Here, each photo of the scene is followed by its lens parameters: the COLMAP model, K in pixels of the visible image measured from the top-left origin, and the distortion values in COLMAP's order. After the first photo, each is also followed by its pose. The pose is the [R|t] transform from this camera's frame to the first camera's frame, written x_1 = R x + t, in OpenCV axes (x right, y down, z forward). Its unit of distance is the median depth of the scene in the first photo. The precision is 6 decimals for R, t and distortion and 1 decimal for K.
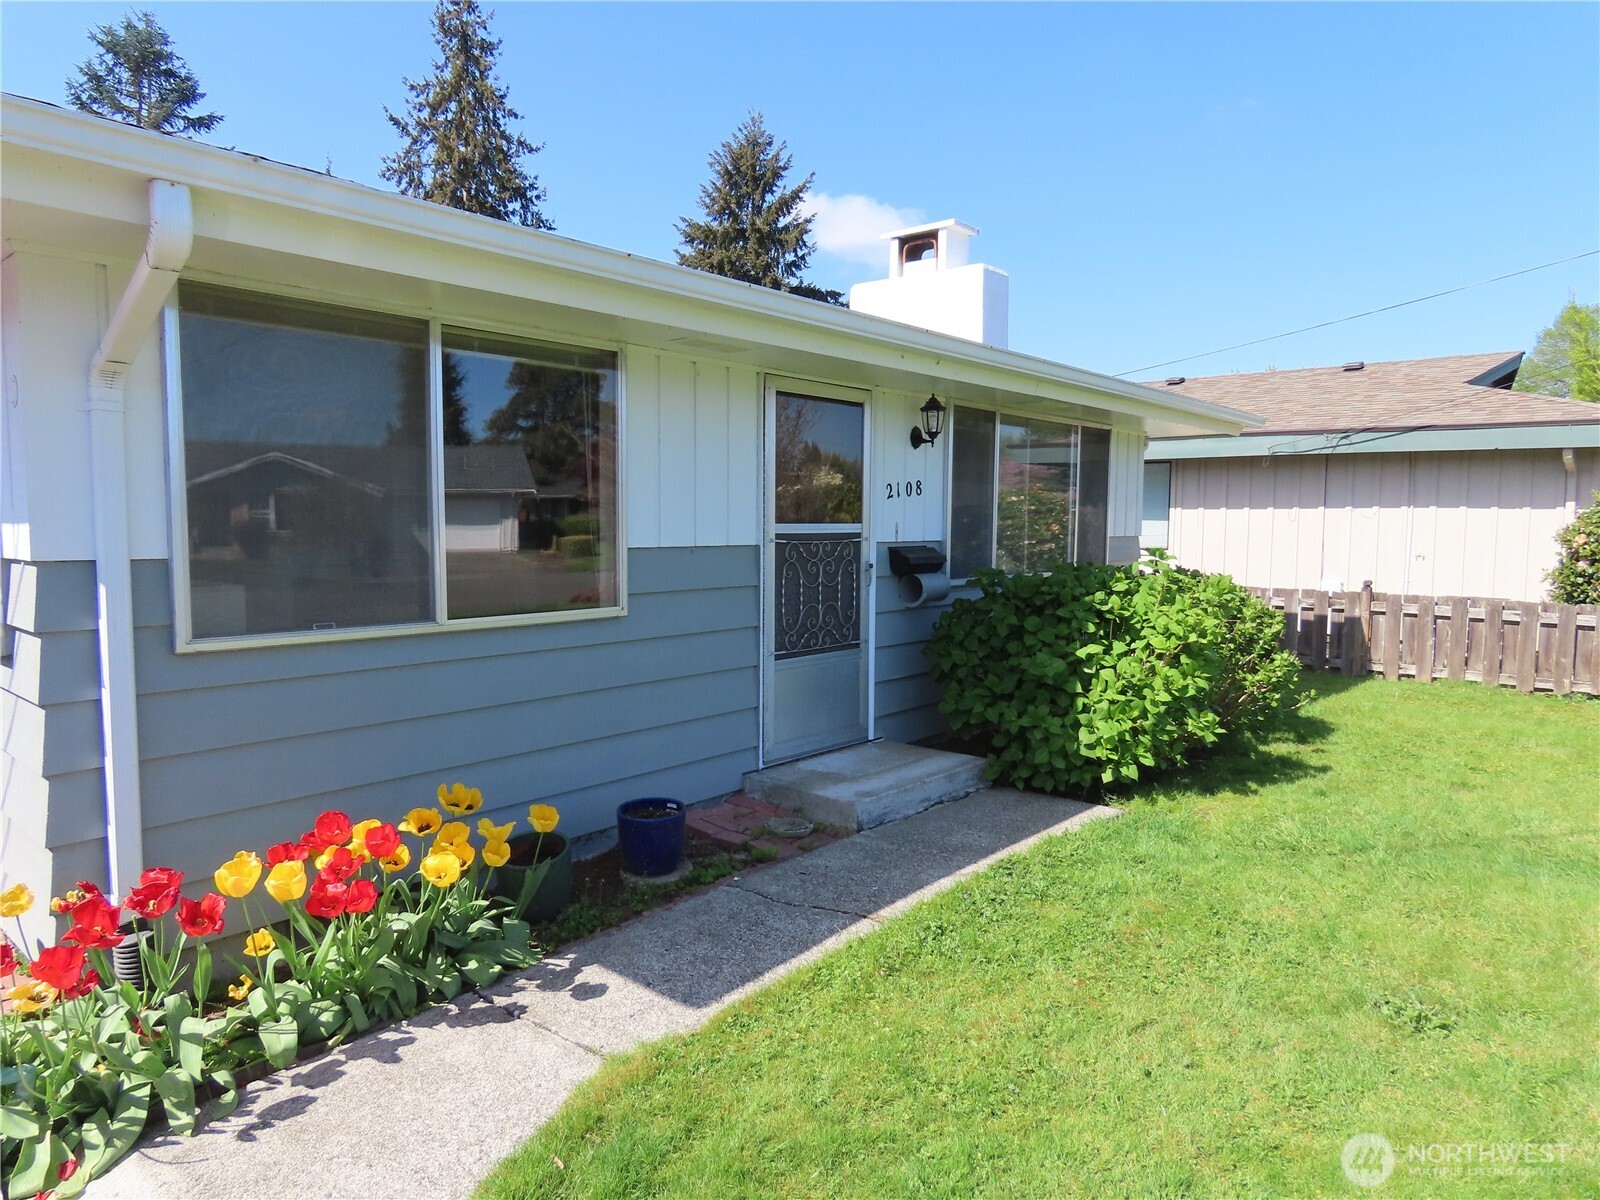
lens RADIAL K [[999.8, 0, 793.4], [0, 999.8, 599.3], [0, 0, 1]] dist [-0.004820, -0.000521]
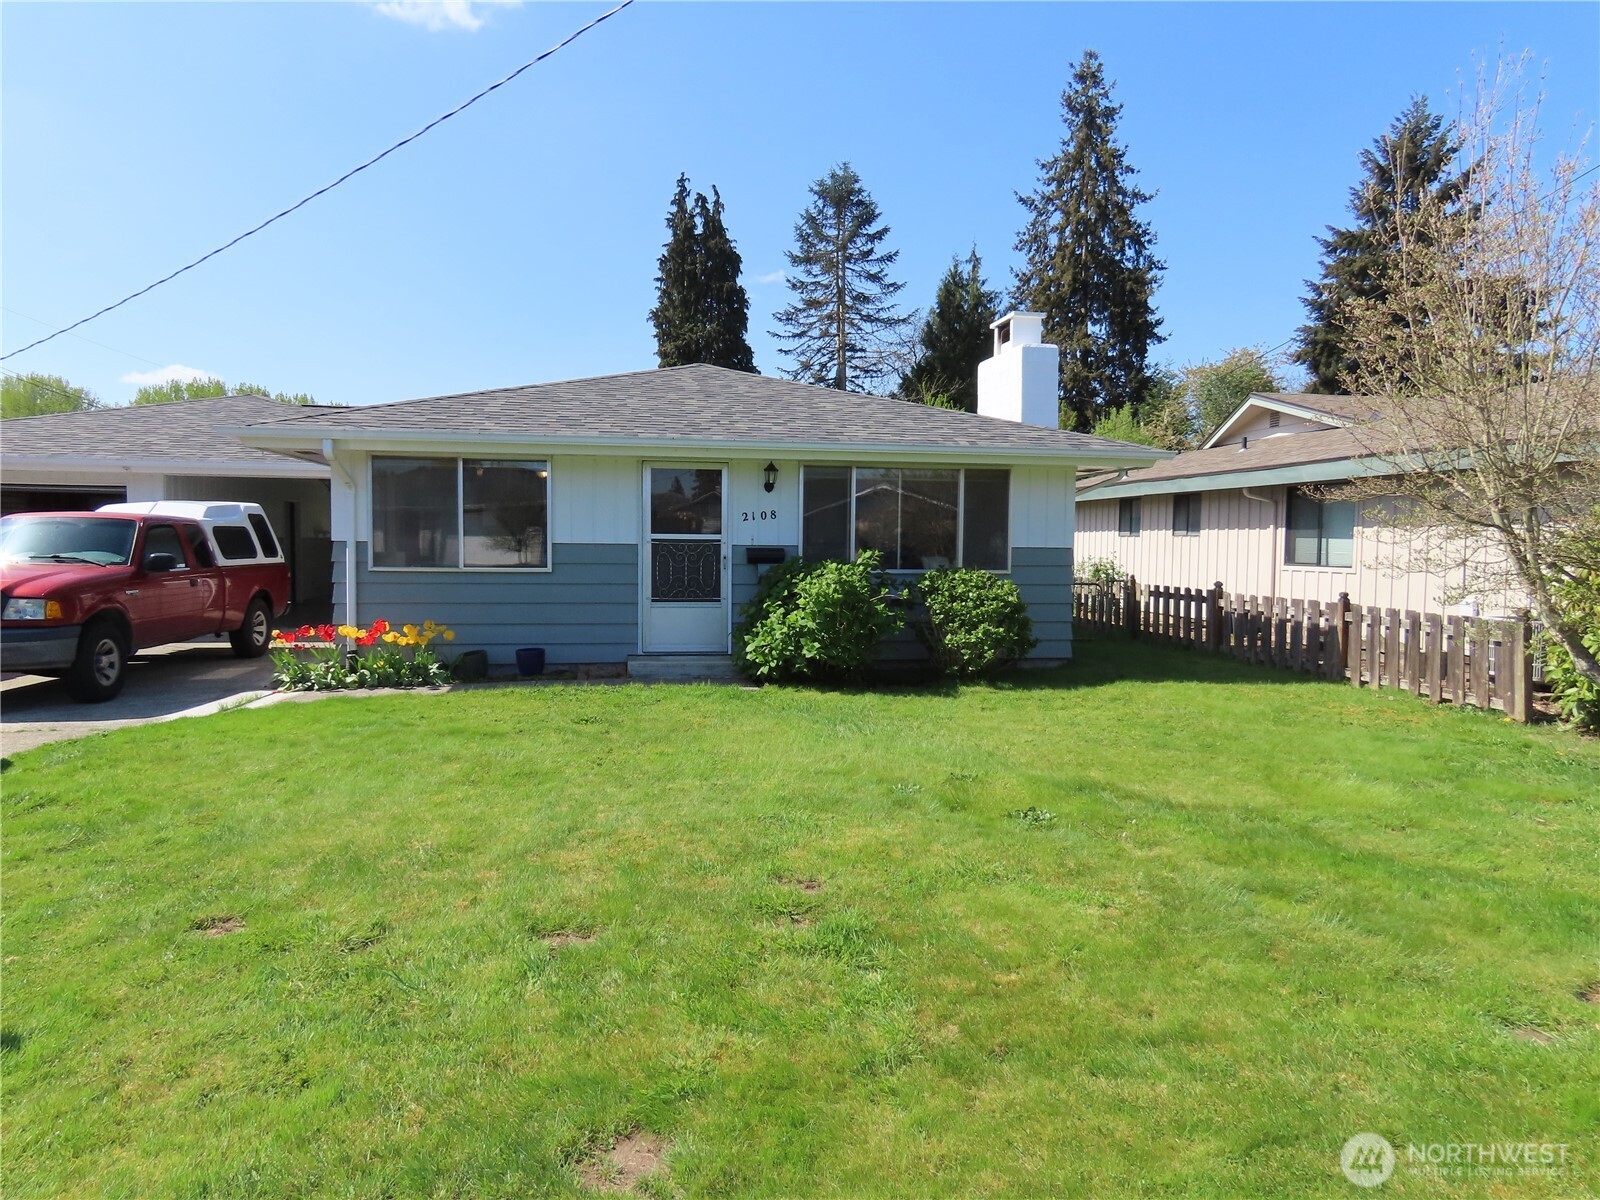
lens RADIAL K [[1009.2, 0, 845.7], [0, 1009.2, 598.2], [0, 0, 1]] dist [0.019028, 0.001186]
pose [[0.787569, 0.039394, -0.614966, 0.178338], [-0.055769, 0.998416, -0.007463, 0.005499], [0.613698, 0.040174, 0.788518, -0.042306]]
